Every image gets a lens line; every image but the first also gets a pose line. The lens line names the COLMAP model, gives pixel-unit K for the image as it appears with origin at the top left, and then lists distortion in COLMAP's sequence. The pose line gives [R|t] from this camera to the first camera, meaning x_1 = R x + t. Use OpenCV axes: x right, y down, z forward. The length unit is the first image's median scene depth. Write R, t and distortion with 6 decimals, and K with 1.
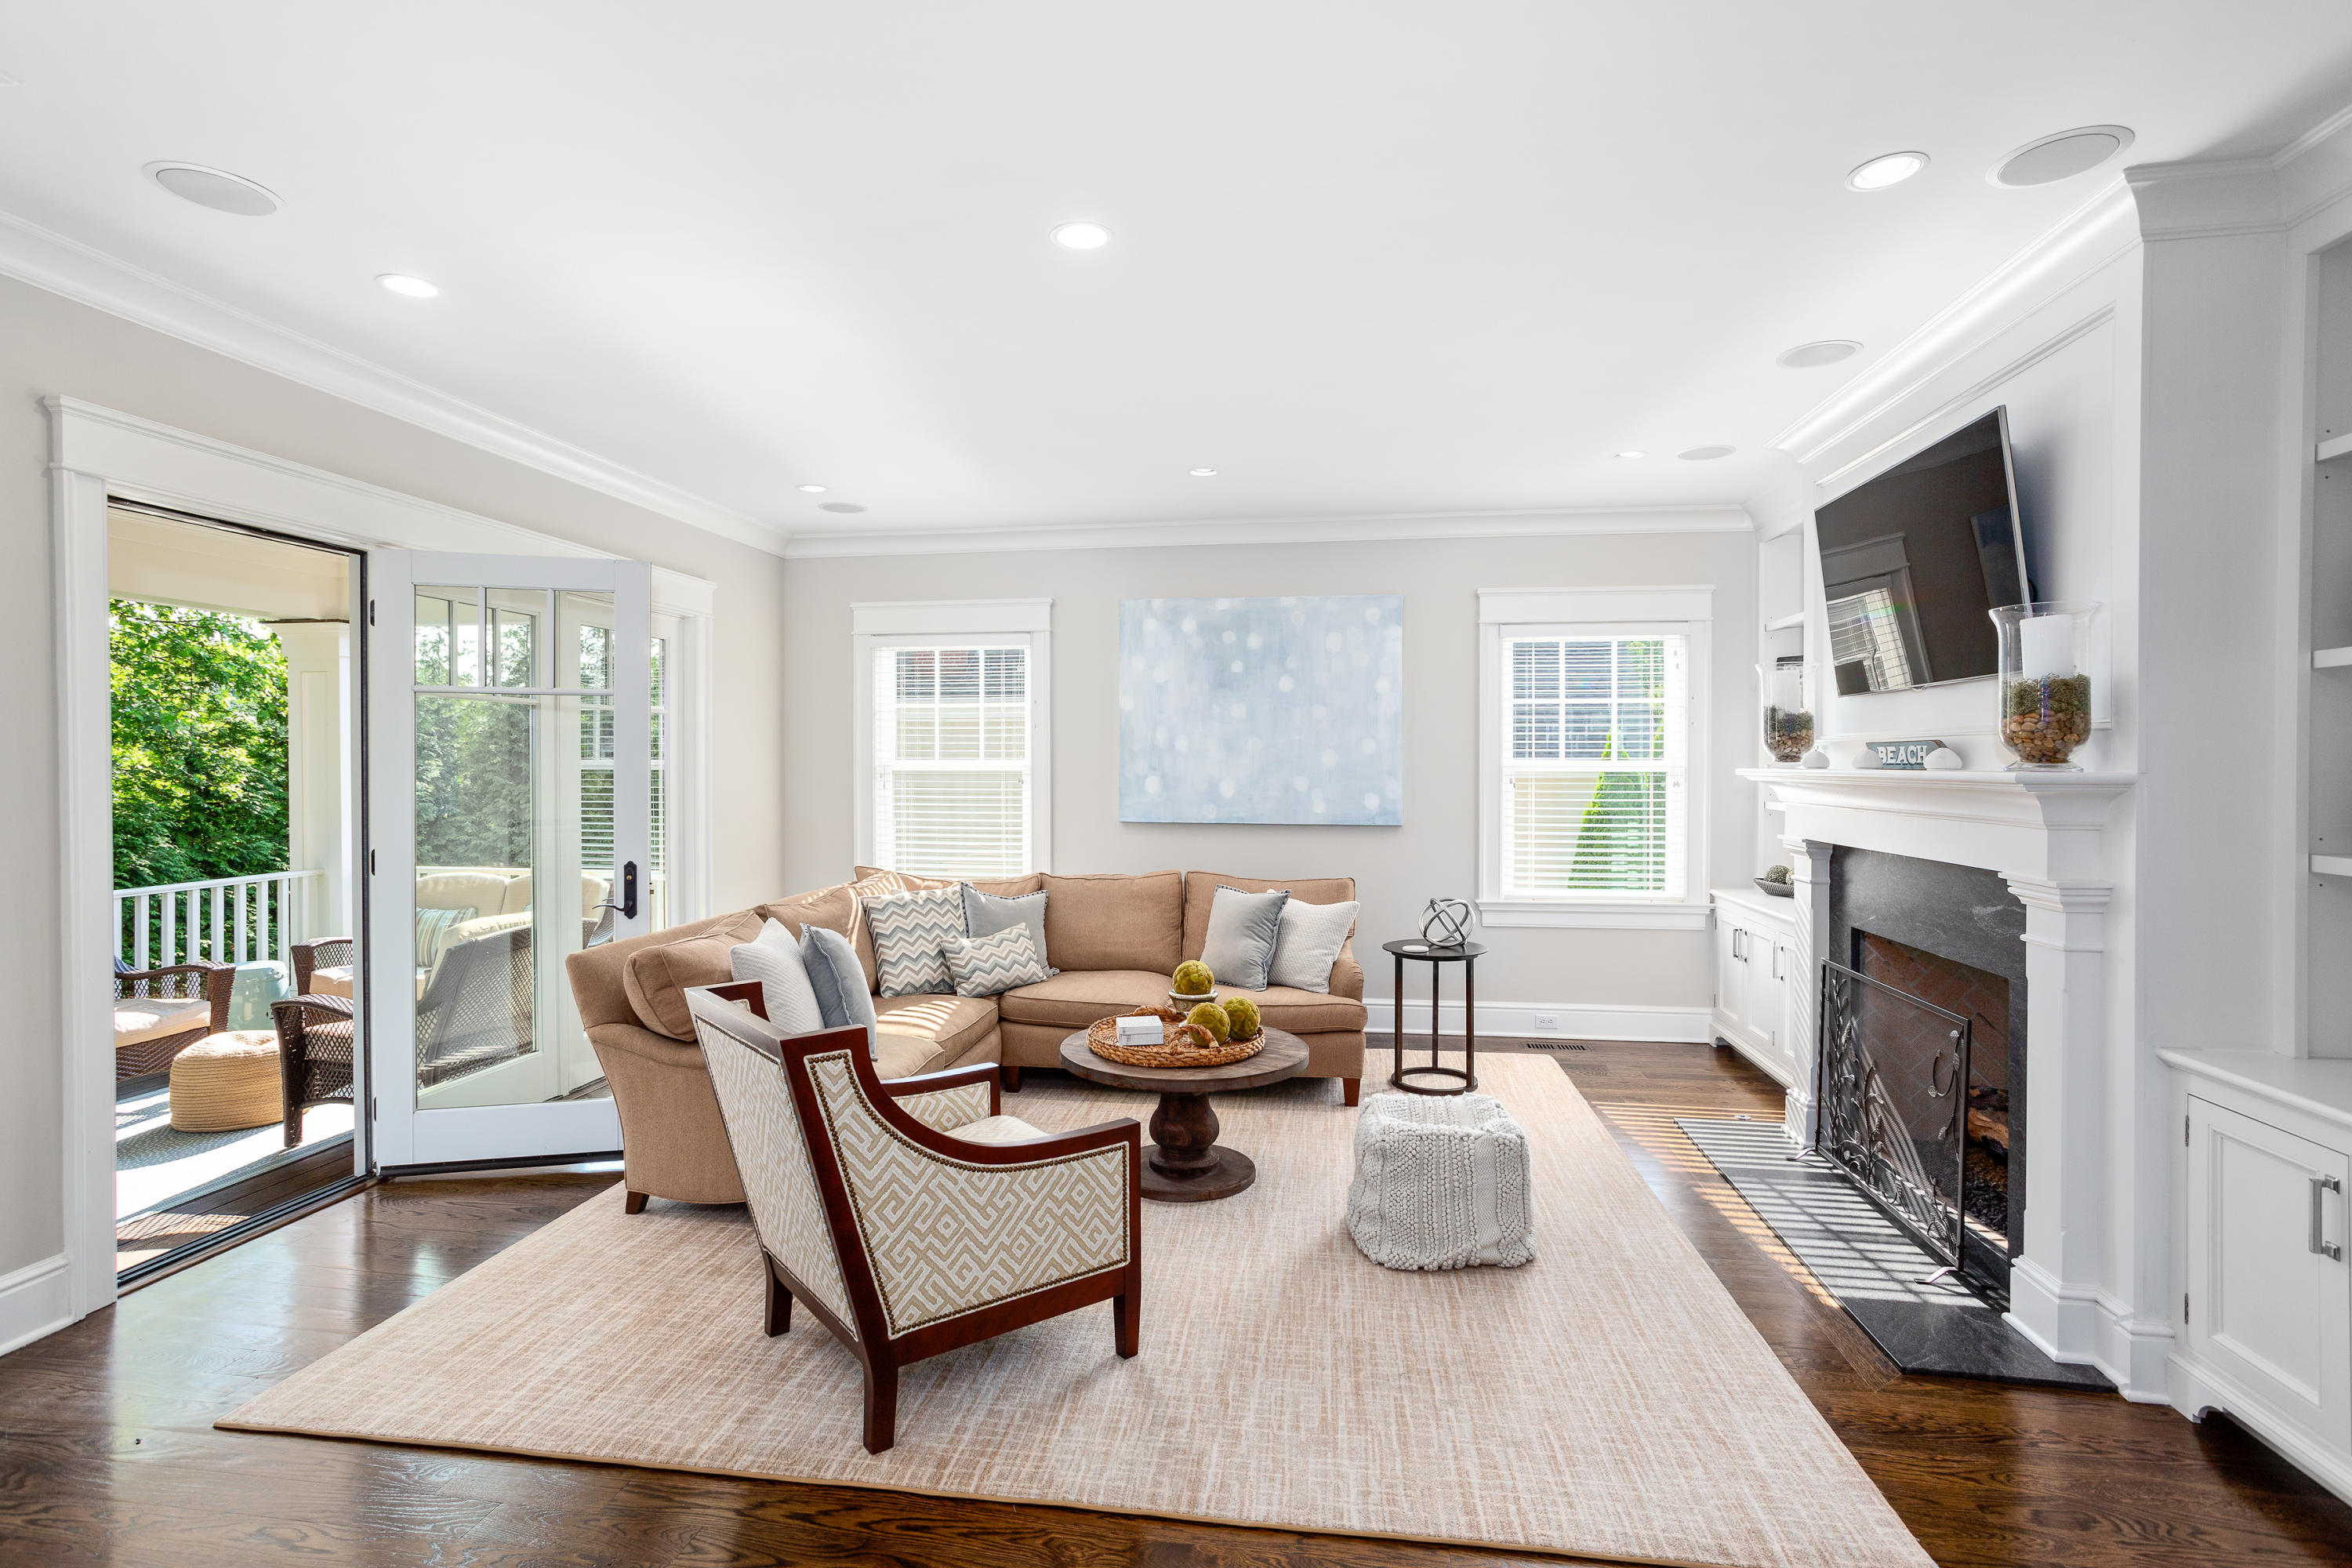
lens RADIAL K [[1128.8, 0, 1174.4], [0, 1128.8, 769.6], [0, 0, 1]] dist [-0.052607, 0.035750]
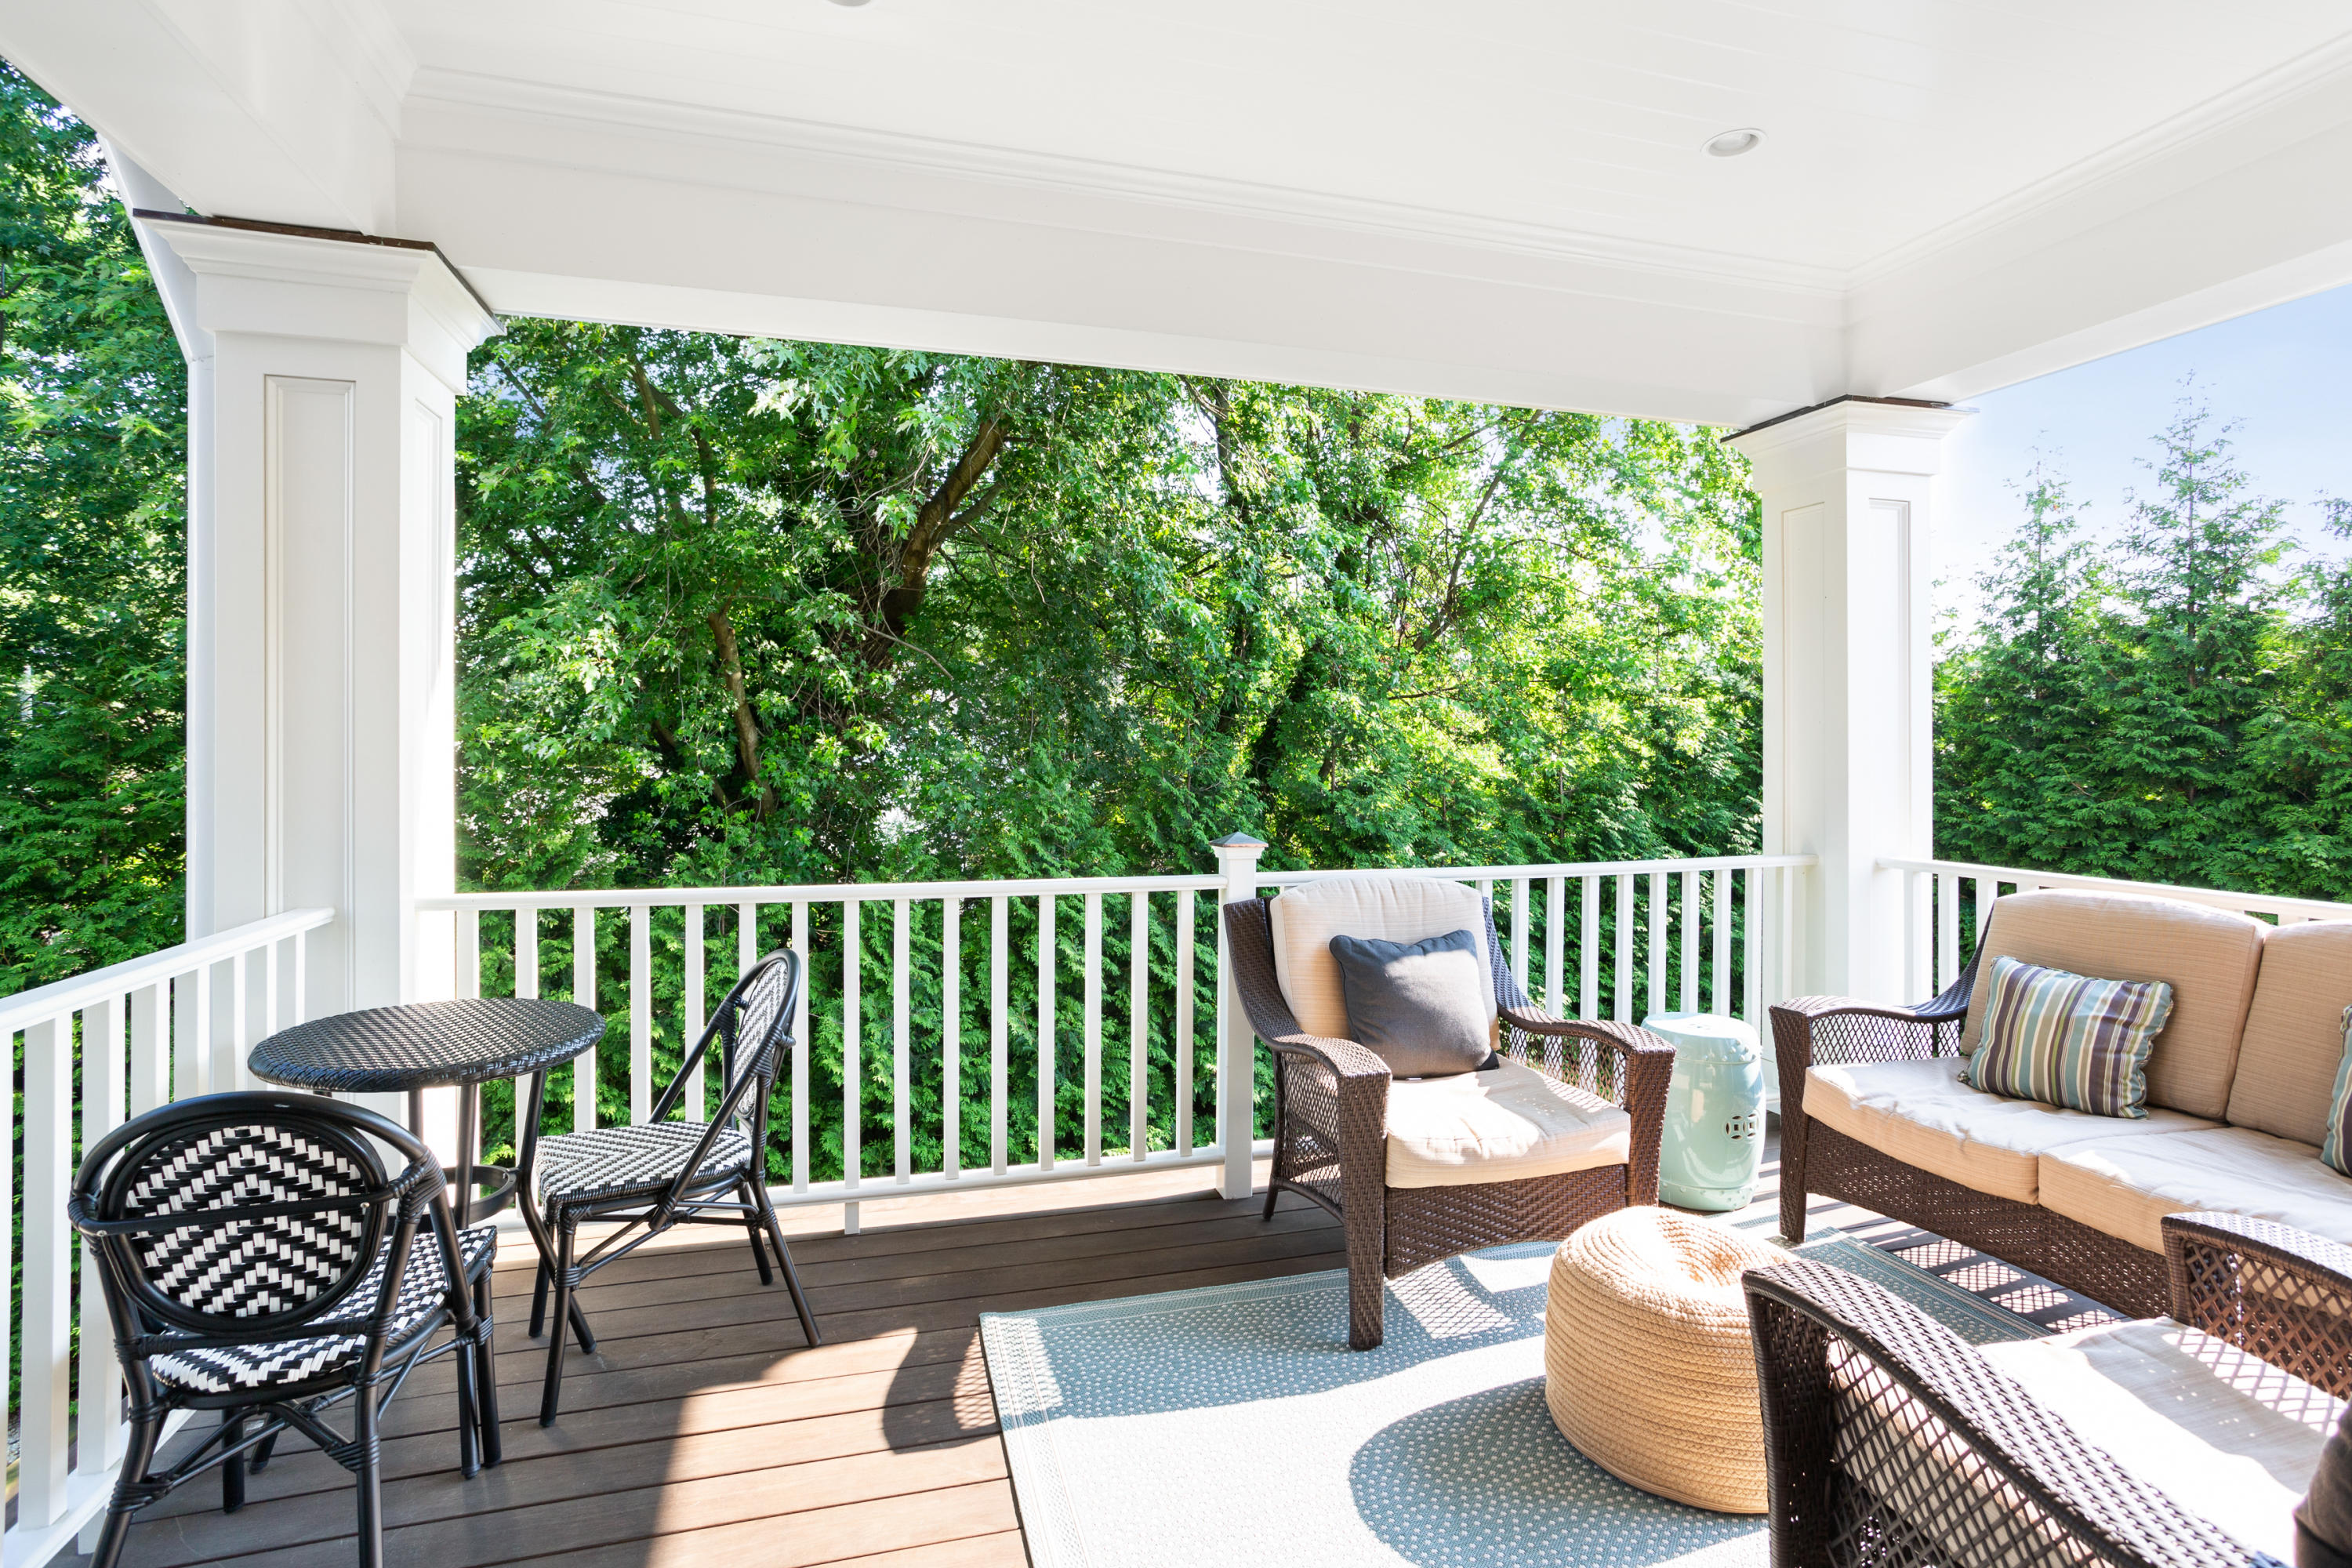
lens RADIAL K [[1128.8, 0, 1174.4], [0, 1128.8, 769.6], [0, 0, 1]] dist [-0.052607, 0.035750]
pose [[0.413444, 0.016179, -0.910386, -0.217908], [-0.002666, 0.999859, 0.016558, 0.021203], [0.910525, -0.004418, 0.413429, 0.263506]]
